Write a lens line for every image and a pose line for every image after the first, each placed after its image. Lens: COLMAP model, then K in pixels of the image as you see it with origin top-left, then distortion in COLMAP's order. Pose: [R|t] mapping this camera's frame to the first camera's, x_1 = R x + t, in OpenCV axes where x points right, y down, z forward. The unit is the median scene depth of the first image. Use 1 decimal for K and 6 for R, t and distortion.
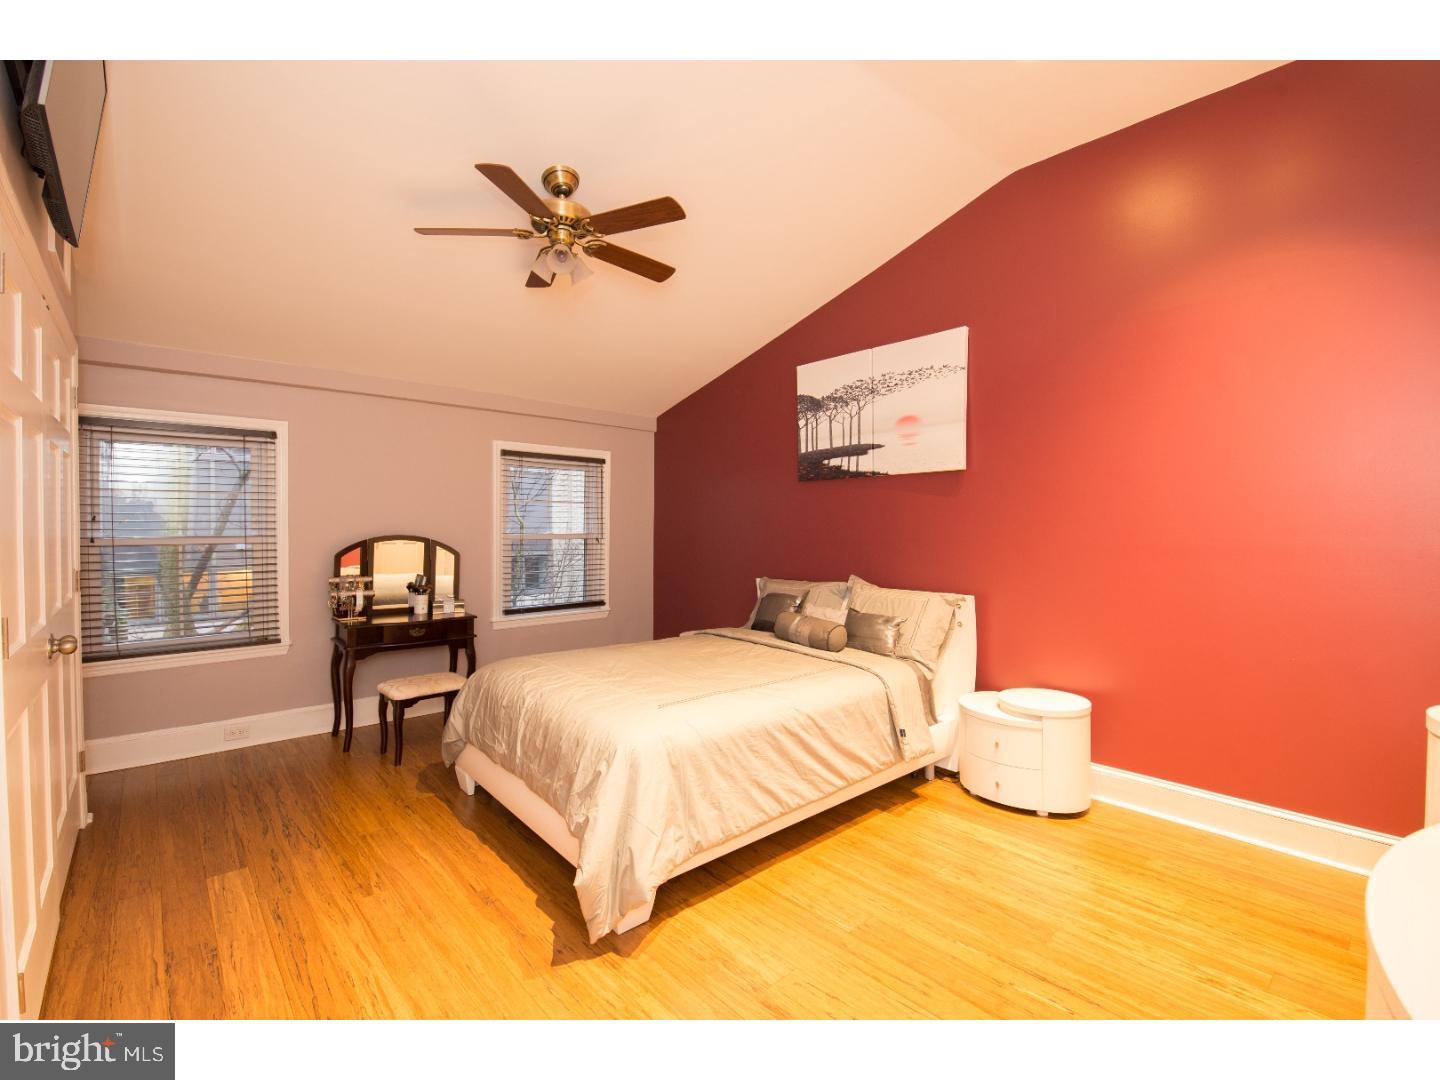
lens RADIAL K [[634.8, 0, 717.9], [0, 634.8, 528.4], [0, 0, 1]] dist [0.000054, -0.010297]
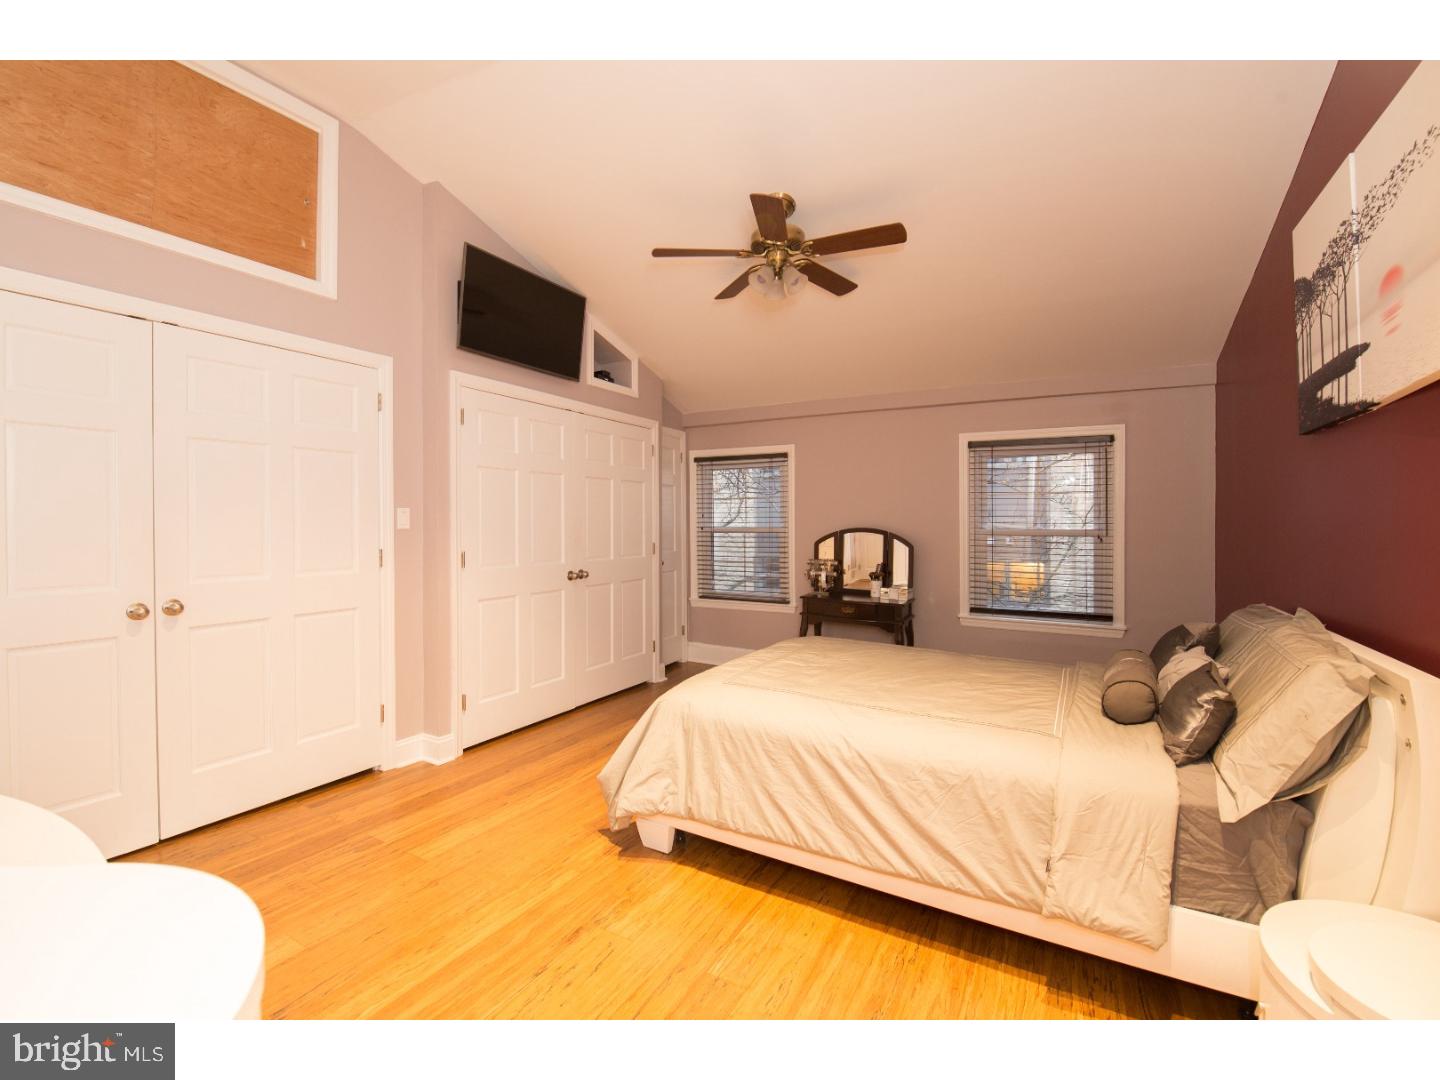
lens RADIAL K [[634.8, 0, 717.9], [0, 634.8, 528.4], [0, 0, 1]] dist [0.000054, -0.010297]
pose [[0.315691, 0.005871, -0.948844, 0.536538], [-0.009640, 0.999949, 0.002980, 0.010773], [0.948813, 0.008206, 0.315732, 0.379424]]
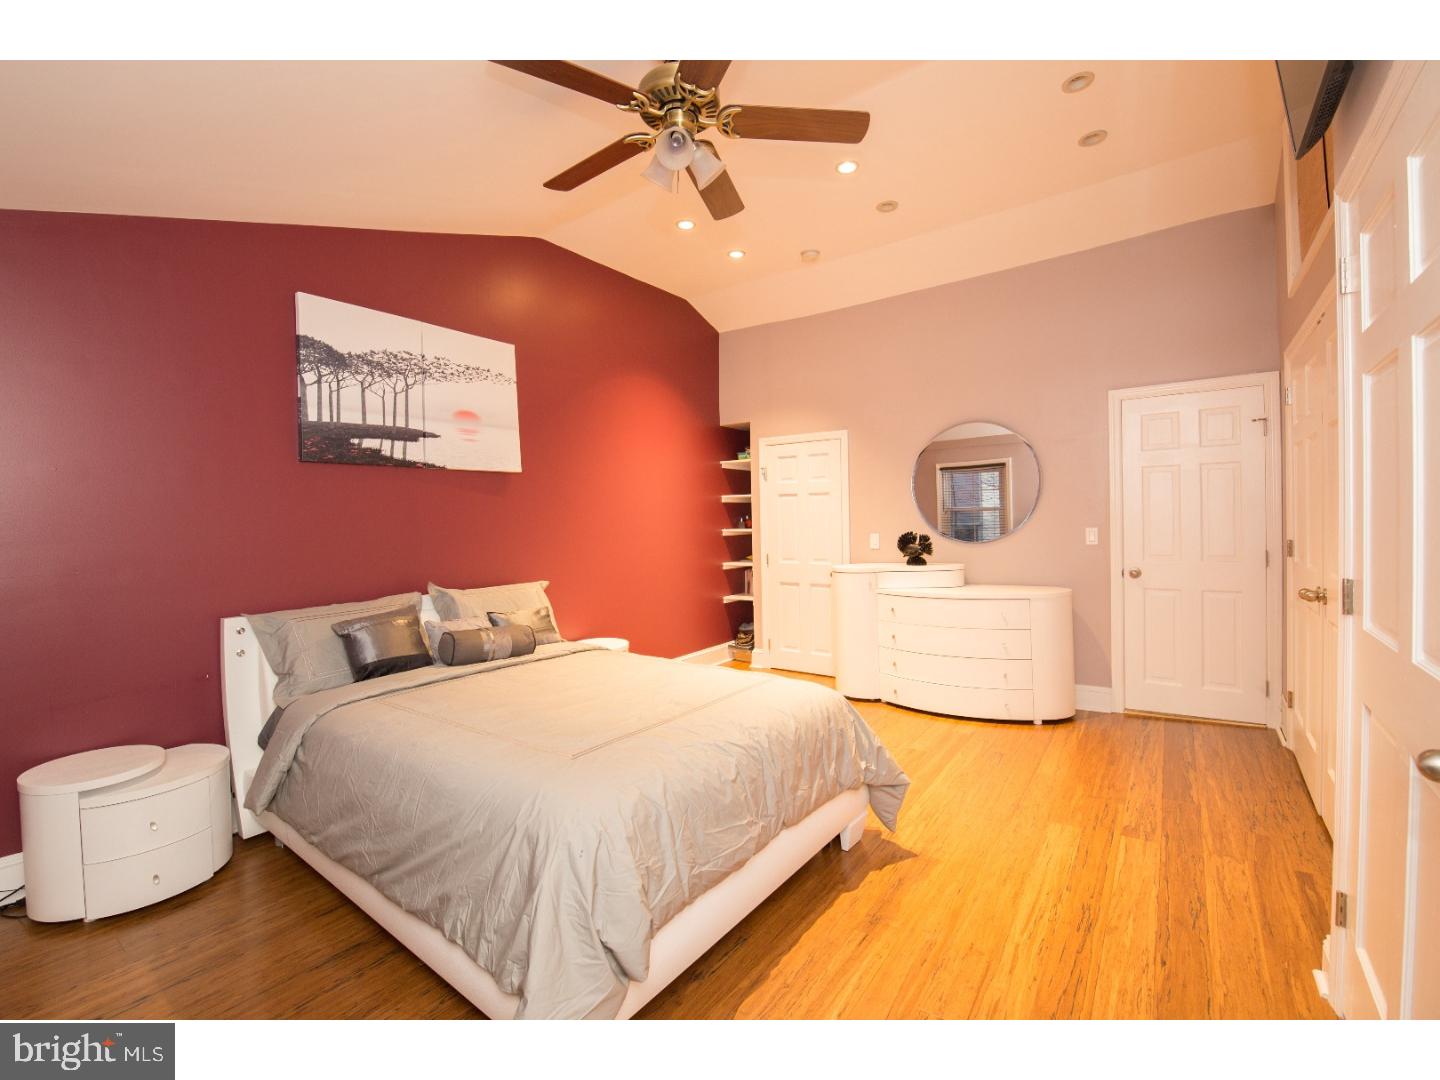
lens RADIAL K [[634.8, 0, 717.9], [0, 634.8, 528.4], [0, 0, 1]] dist [0.000054, -0.010297]
pose [[-0.194901, -0.003042, 0.980818, -0.684627], [0.030300, 0.999499, 0.009121, 0.005203], [-0.980355, 0.031496, -0.194711, 0.767005]]
